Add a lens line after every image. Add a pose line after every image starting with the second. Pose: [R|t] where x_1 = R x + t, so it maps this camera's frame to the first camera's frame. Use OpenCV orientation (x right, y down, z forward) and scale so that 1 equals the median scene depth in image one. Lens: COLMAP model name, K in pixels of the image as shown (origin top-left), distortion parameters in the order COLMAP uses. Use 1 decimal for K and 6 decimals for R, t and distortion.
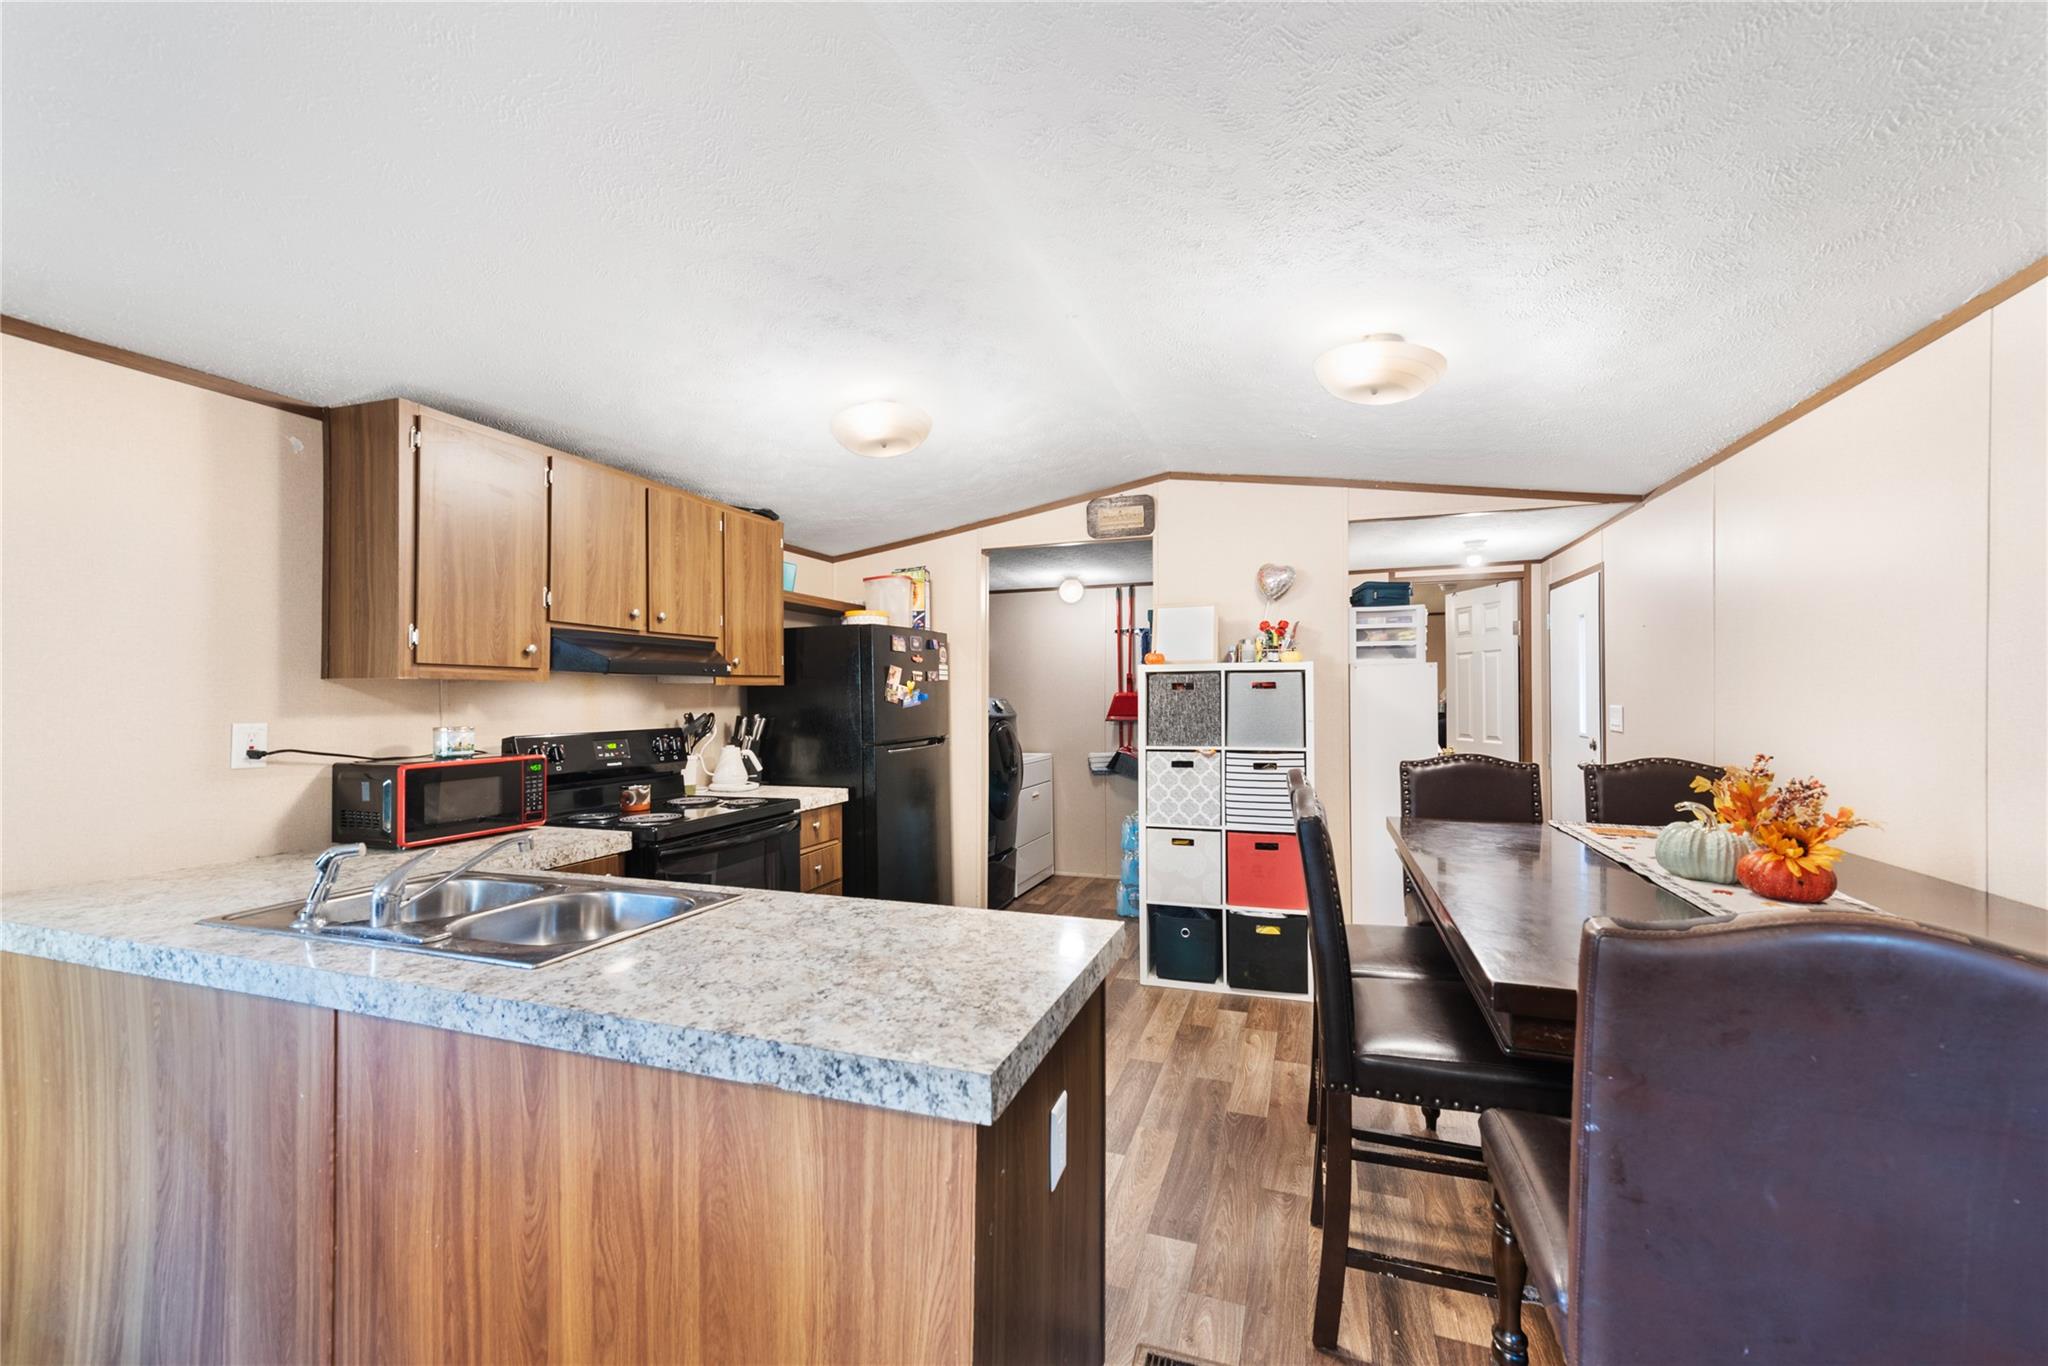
lens RADIAL K [[816.0, 0, 1026.7], [0, 816.0, 691.0], [0, 0, 1]] dist [0.016718, -0.000134]
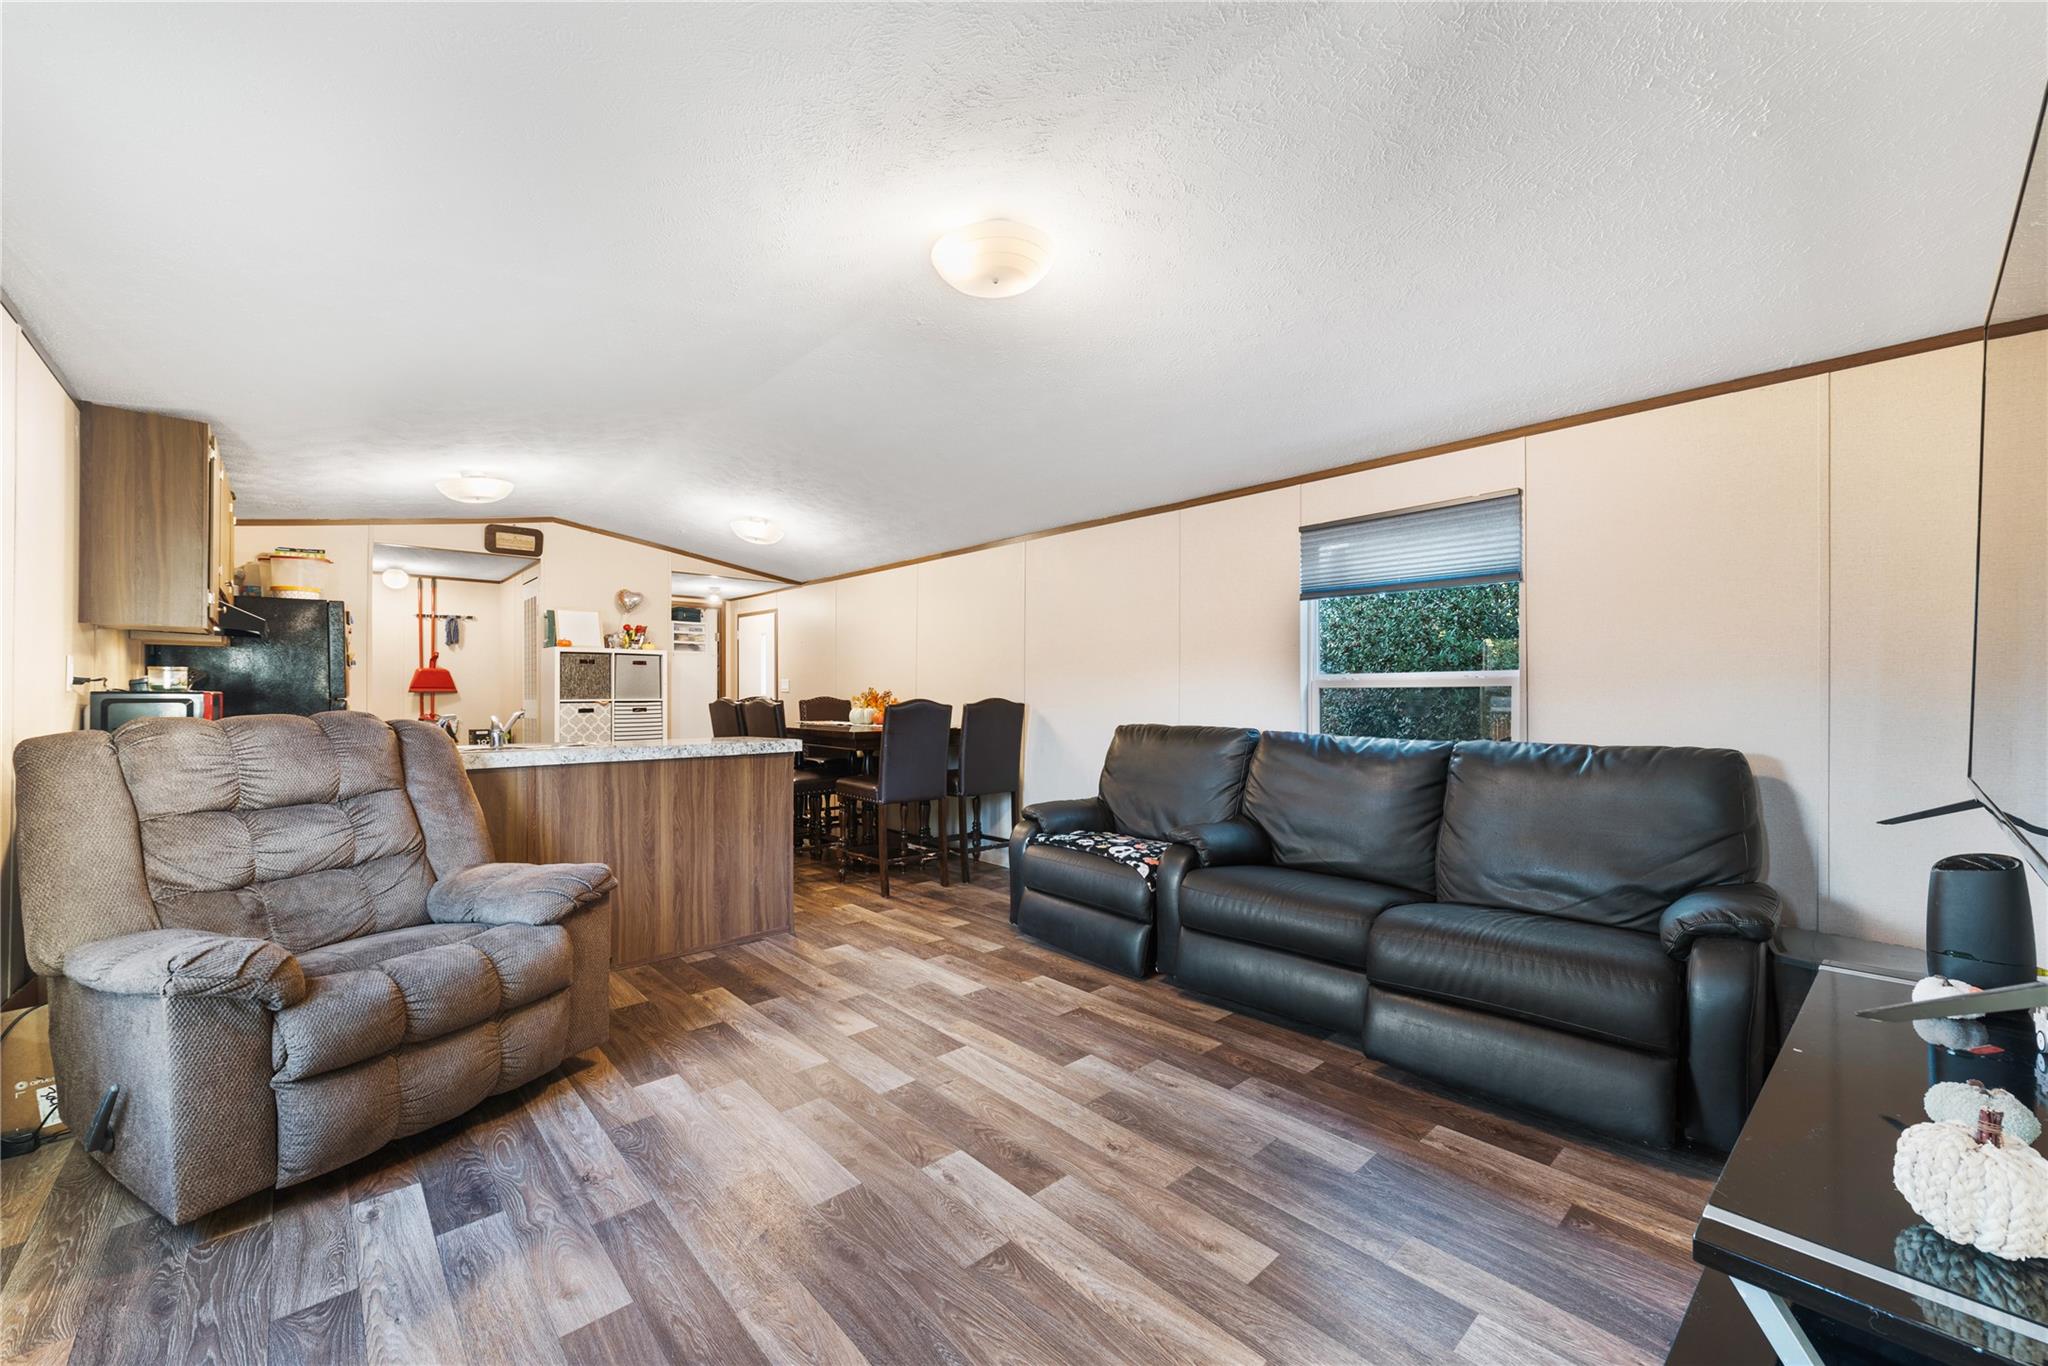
lens RADIAL K [[816.0, 0, 1026.7], [0, 816.0, 691.0], [0, 0, 1]] dist [0.016718, -0.000134]
pose [[0.480936, 0.009036, 0.876709, -0.786872], [-0.009793, 0.999940, -0.004934, 0.050093], [-0.876701, -0.006212, 0.480996, -0.515921]]
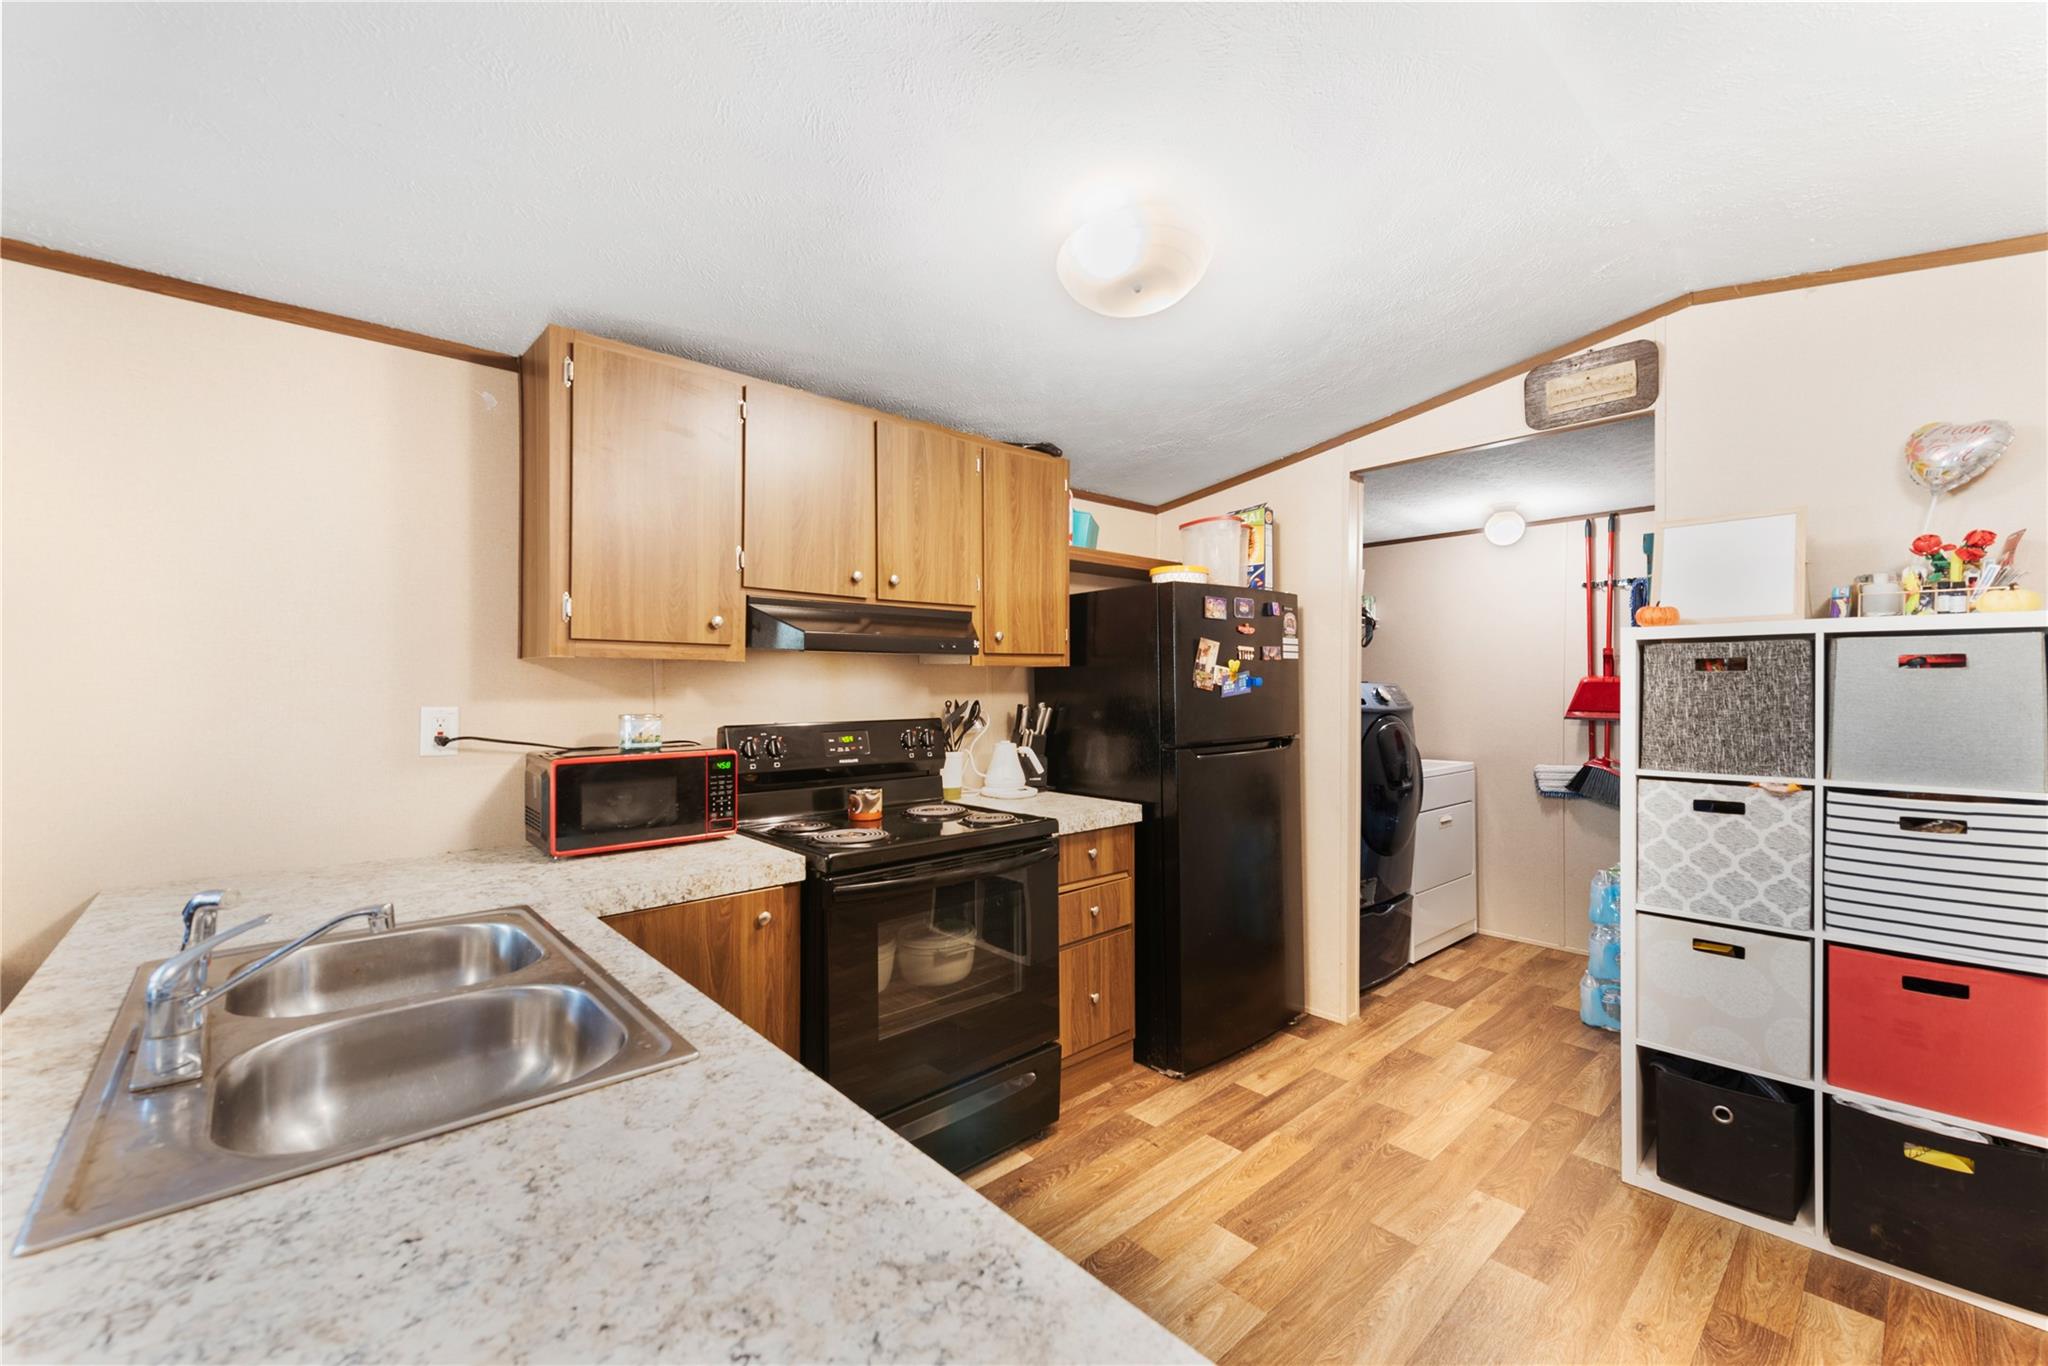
lens RADIAL K [[828.6, 0, 1030.0], [0, 828.6, 684.1], [0, 0, 1]] dist [0.018655, -0.008098]
pose [[0.884084, 0.005165, -0.467299, 0.043320], [-0.000756, 0.999953, 0.009623, 0.002482], [0.467327, -0.008154, 0.884047, 0.284528]]
